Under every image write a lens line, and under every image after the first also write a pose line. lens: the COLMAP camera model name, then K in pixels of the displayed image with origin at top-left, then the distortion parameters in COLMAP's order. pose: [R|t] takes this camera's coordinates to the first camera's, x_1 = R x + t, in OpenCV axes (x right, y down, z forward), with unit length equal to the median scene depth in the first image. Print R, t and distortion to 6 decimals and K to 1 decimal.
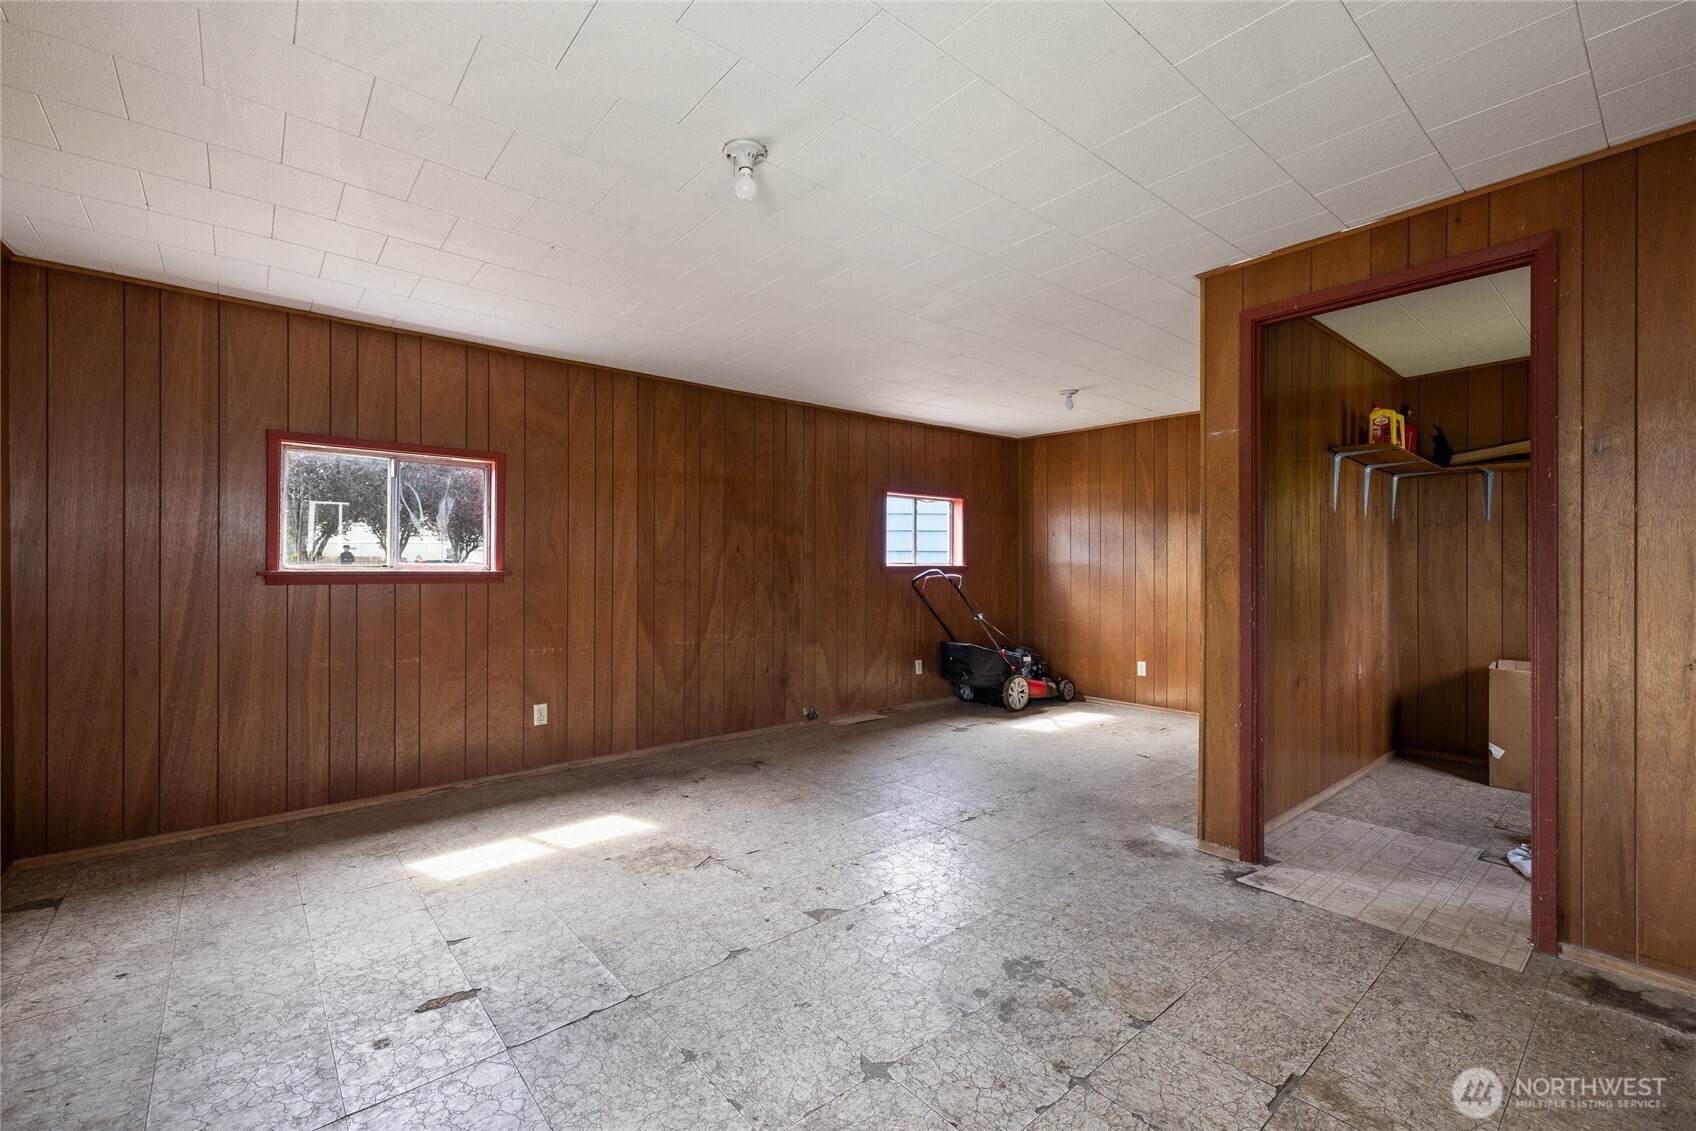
lens RADIAL K [[714.5, 0, 845.2], [0, 714.5, 567.5], [0, 0, 1]] dist [-0.000813, 0.000123]
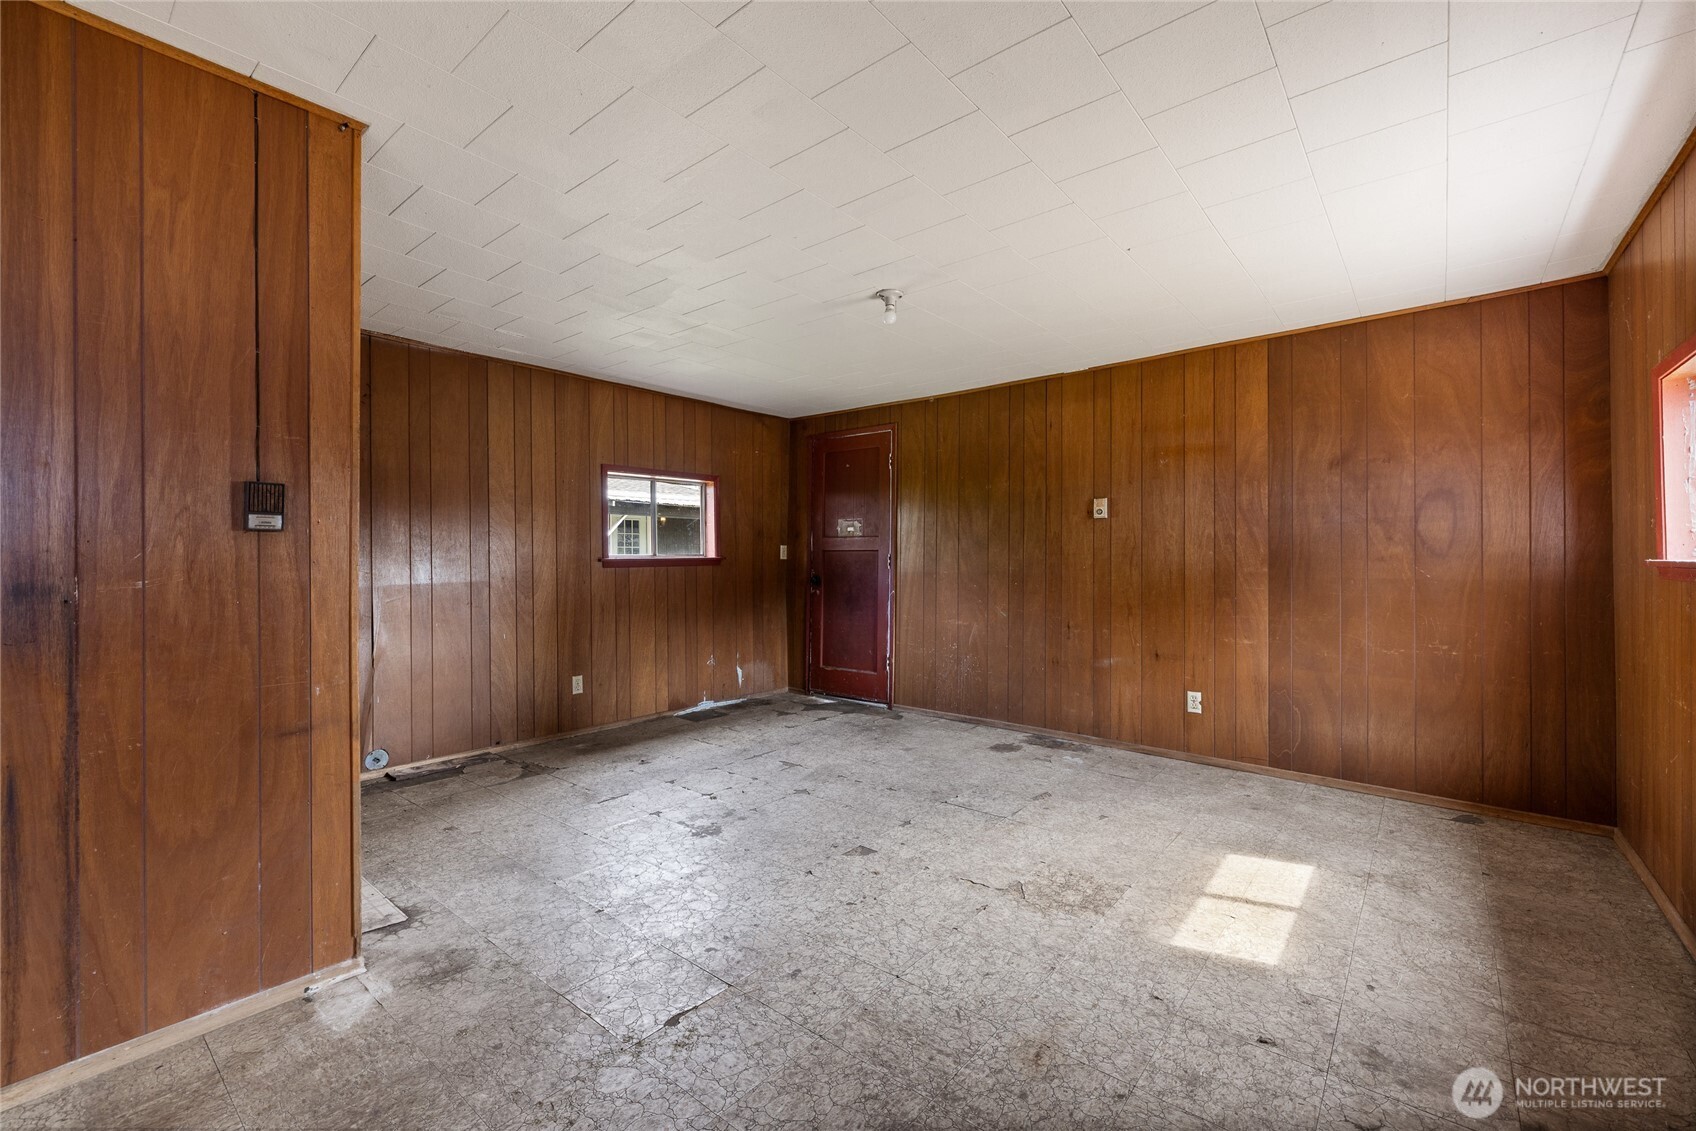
lens RADIAL K [[714.5, 0, 849.0], [0, 714.5, 561.9], [0, 0, 1]] dist [-0.000813, 0.000123]
pose [[-0.983433, 0.001449, -0.181268, 0.184122], [0.001257, 0.999999, 0.001175, 0.007357], [0.181269, 0.000928, -0.983433, 1.987038]]
